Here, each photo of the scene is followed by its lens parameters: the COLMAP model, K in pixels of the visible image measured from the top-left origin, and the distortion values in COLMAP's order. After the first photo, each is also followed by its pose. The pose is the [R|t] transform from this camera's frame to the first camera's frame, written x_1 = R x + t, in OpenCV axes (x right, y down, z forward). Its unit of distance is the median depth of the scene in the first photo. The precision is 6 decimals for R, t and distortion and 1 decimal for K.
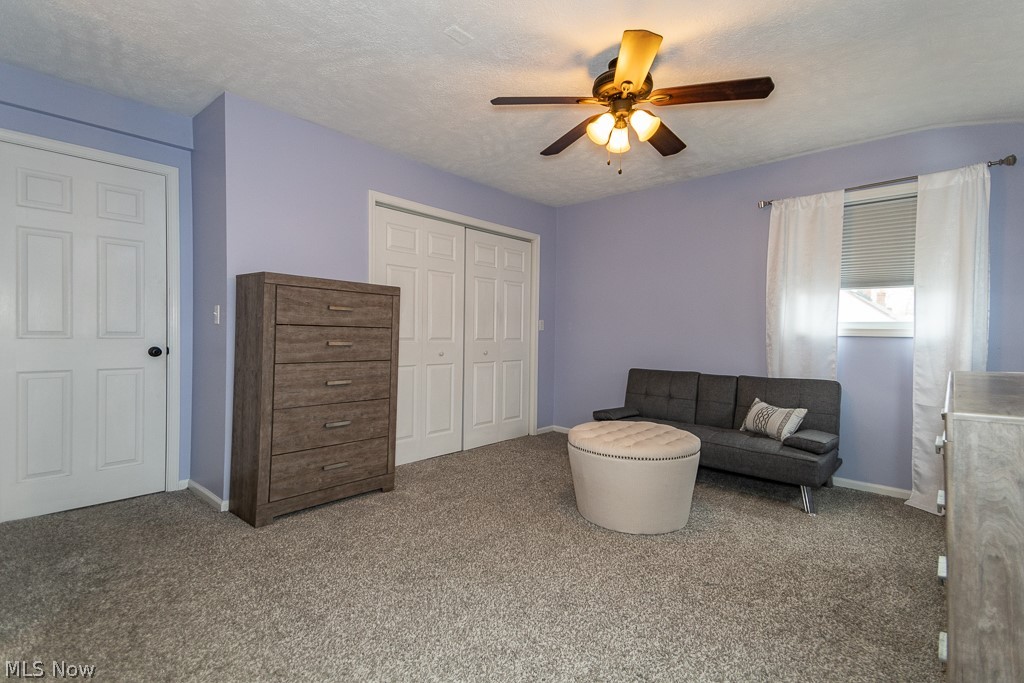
lens RADIAL K [[469.9, 0, 512.2], [0, 469.9, 340.3], [0, 0, 1]] dist [0.005075, 0.000348]
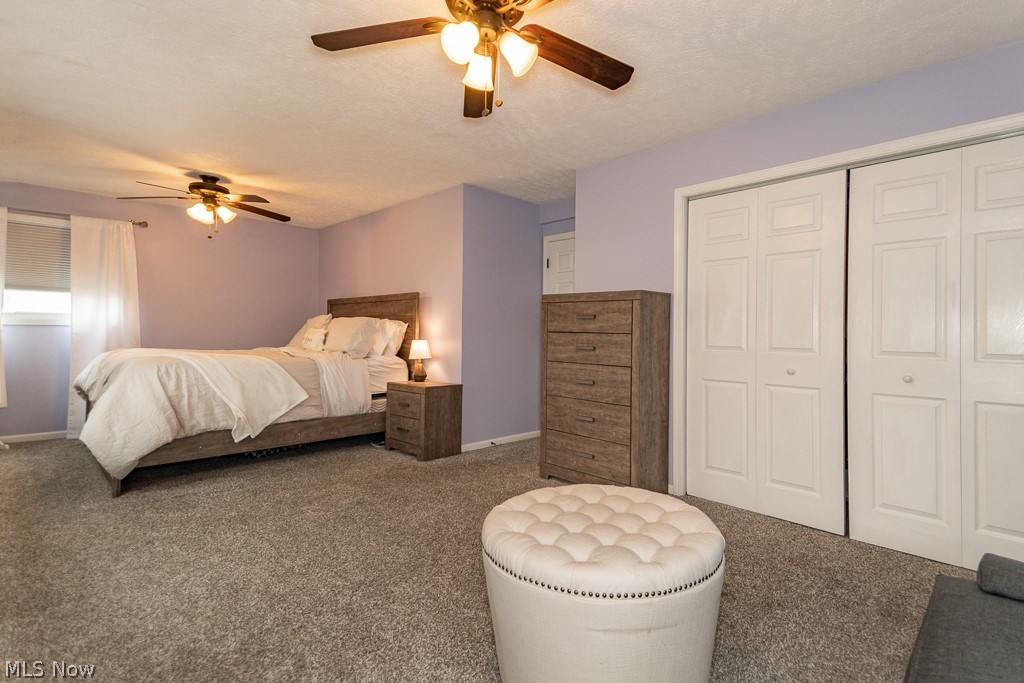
lens RADIAL K [[469.9, 0, 516.0], [0, 469.9, 336.3], [0, 0, 1]] dist [0.005075, 0.000348]
pose [[-0.062813, -0.020695, -0.997811, 0.749796], [-0.038810, 0.999079, -0.018278, 0.006125], [0.997270, 0.037577, -0.063559, 0.862489]]
